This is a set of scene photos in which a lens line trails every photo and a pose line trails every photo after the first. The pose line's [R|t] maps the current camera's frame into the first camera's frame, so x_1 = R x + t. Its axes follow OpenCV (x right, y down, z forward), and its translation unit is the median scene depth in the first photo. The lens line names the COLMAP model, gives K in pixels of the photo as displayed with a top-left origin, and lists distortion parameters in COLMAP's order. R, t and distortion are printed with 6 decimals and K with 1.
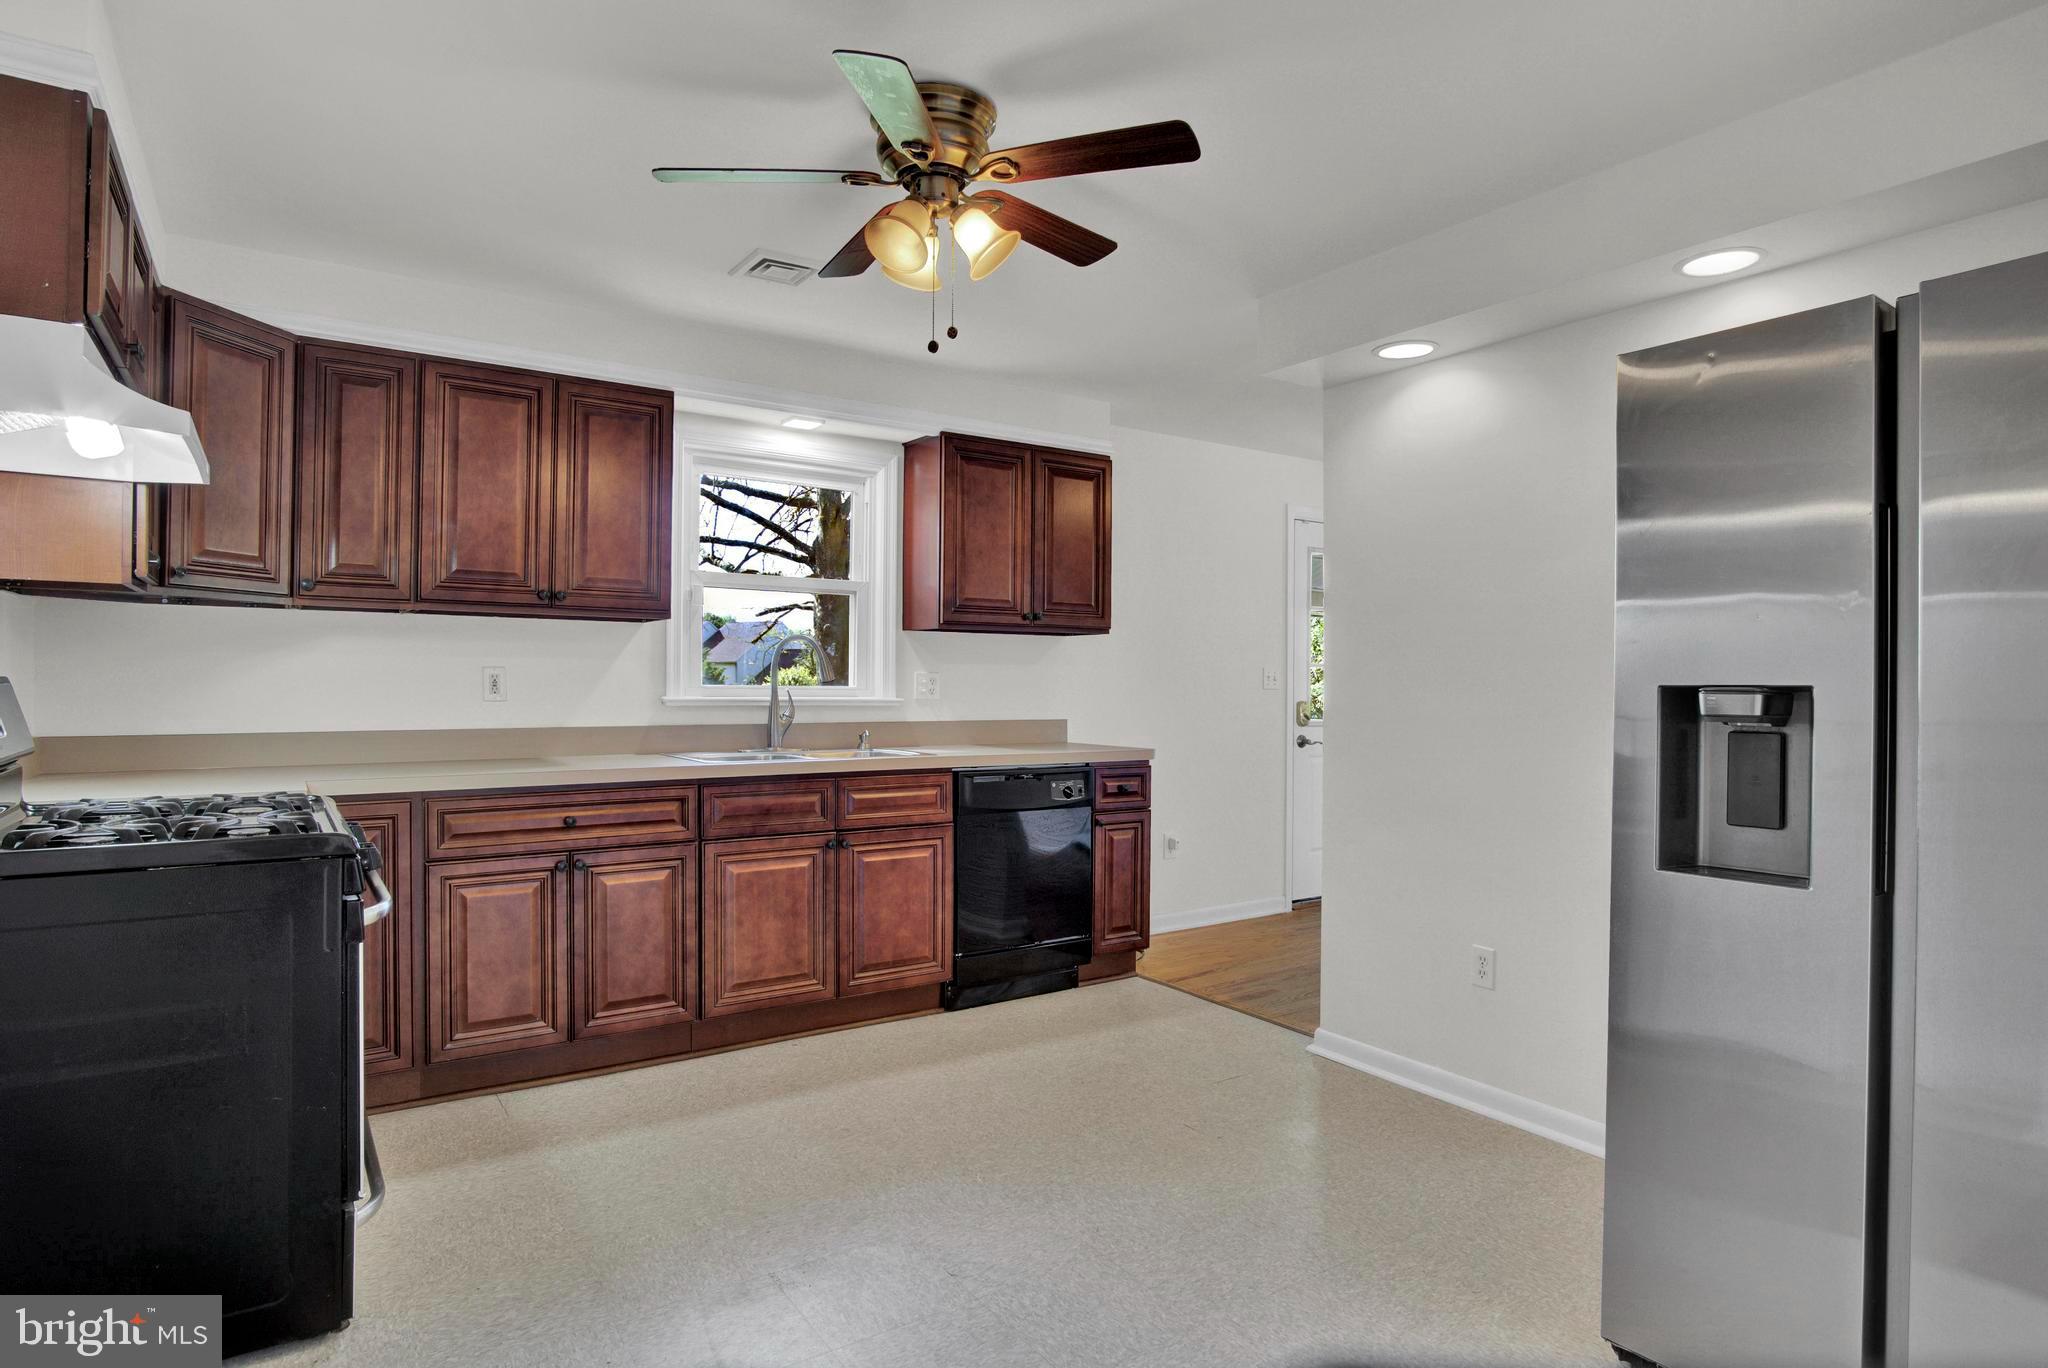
lens RADIAL K [[1099.2, 0, 1029.5], [0, 1099.2, 689.3], [0, 0, 1]] dist [-0.024919, 0.000186]
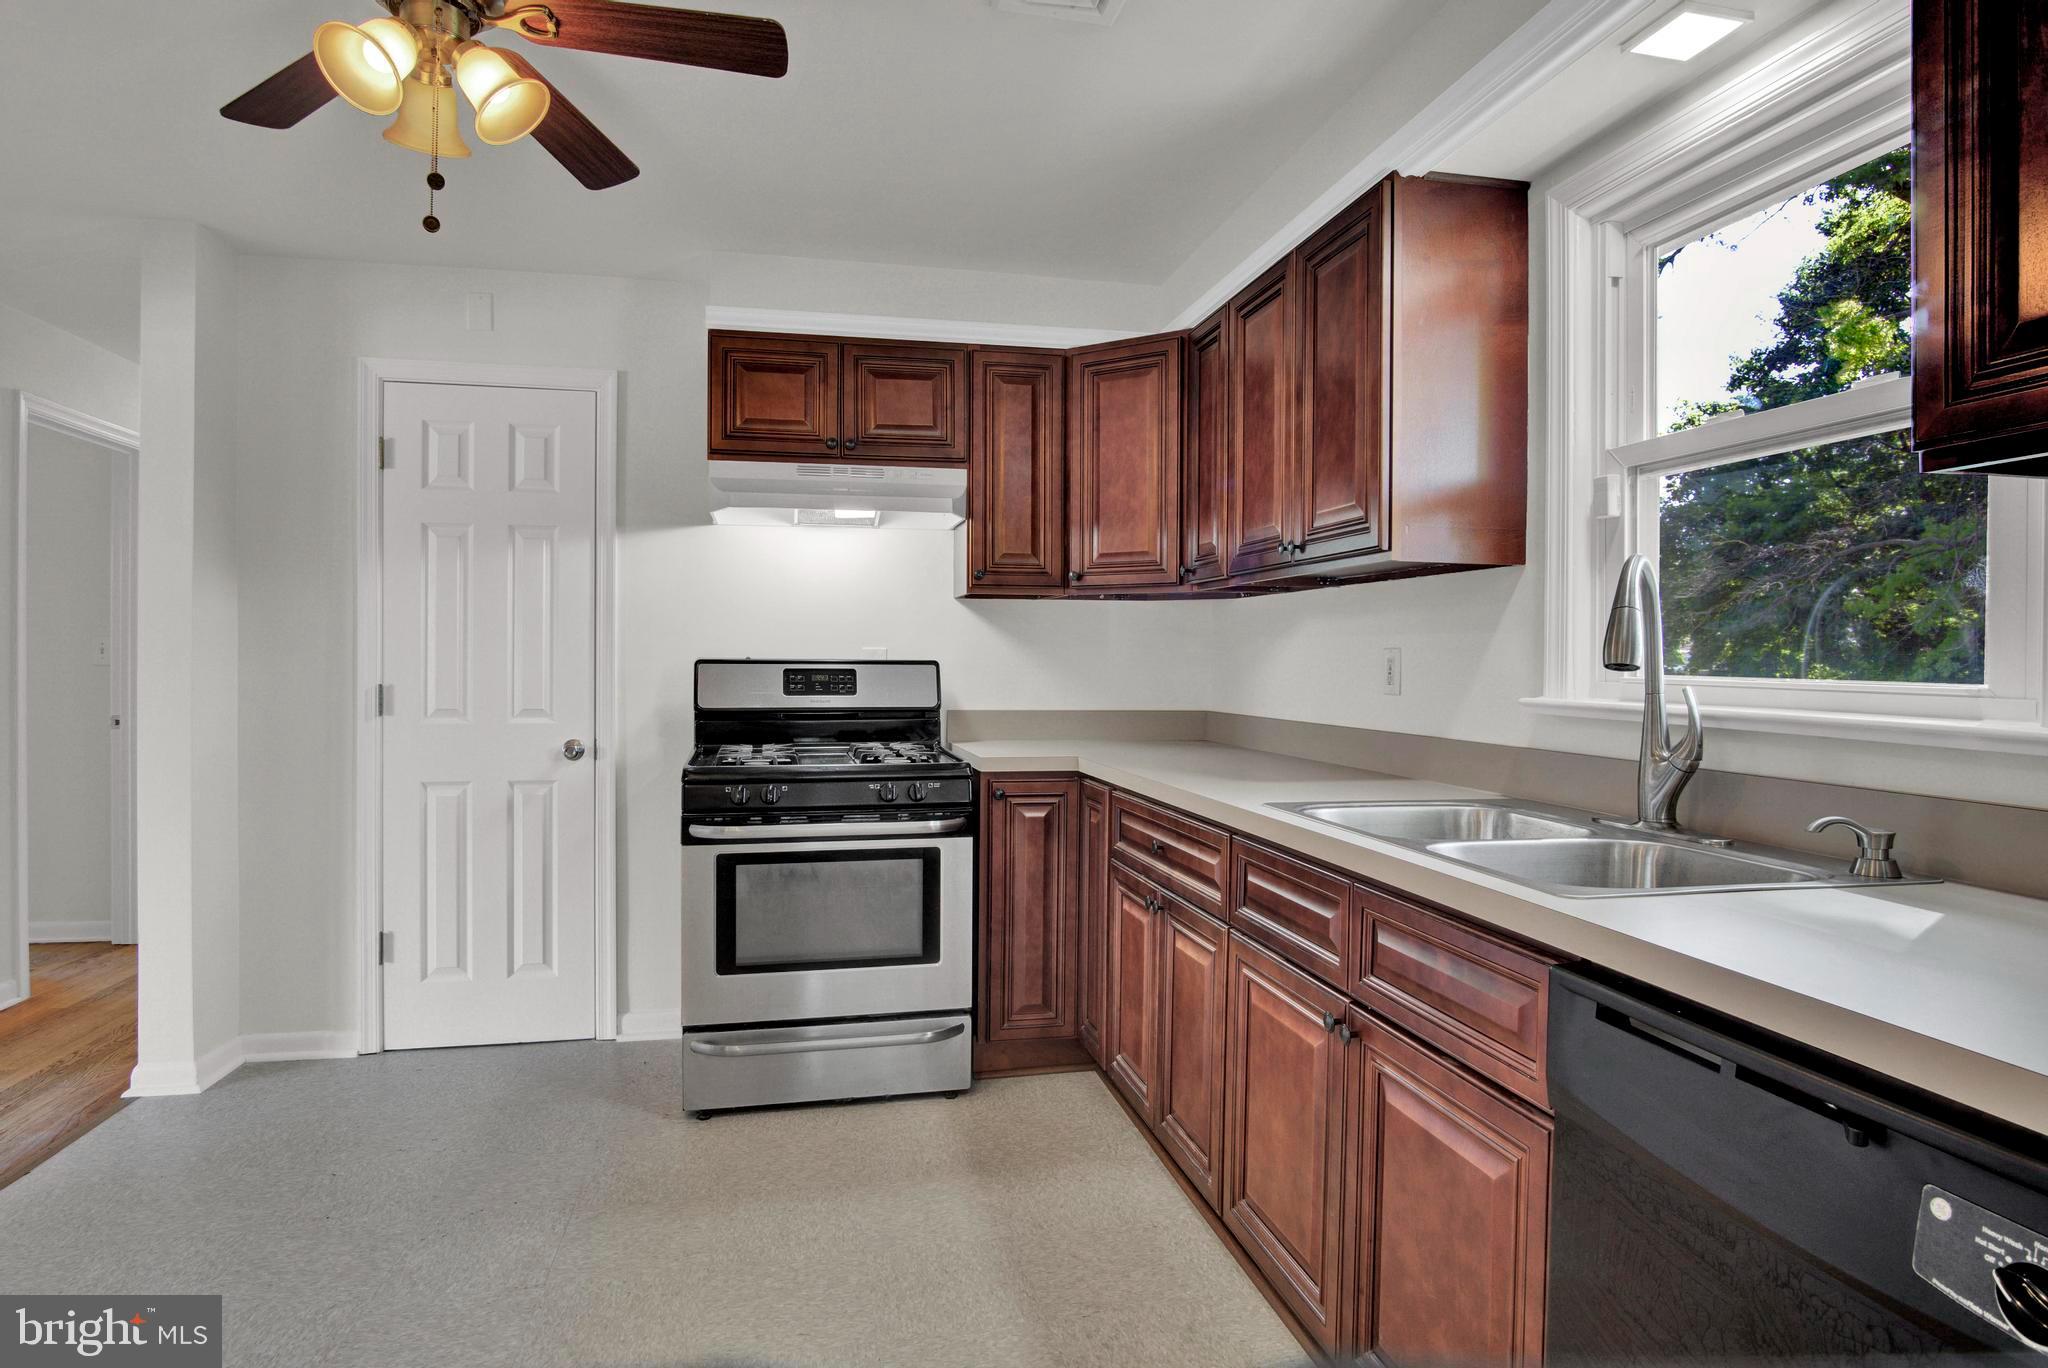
lens RADIAL K [[1099.2, 0, 1027.2], [0, 1099.2, 675.6], [0, 0, 1]] dist [-0.024919, 0.000186]
pose [[-0.375453, 0.003476, -0.926835, 0.271594], [-0.009831, 0.999922, 0.007732, -0.004277], [0.926789, 0.012015, -0.375390, 0.986455]]
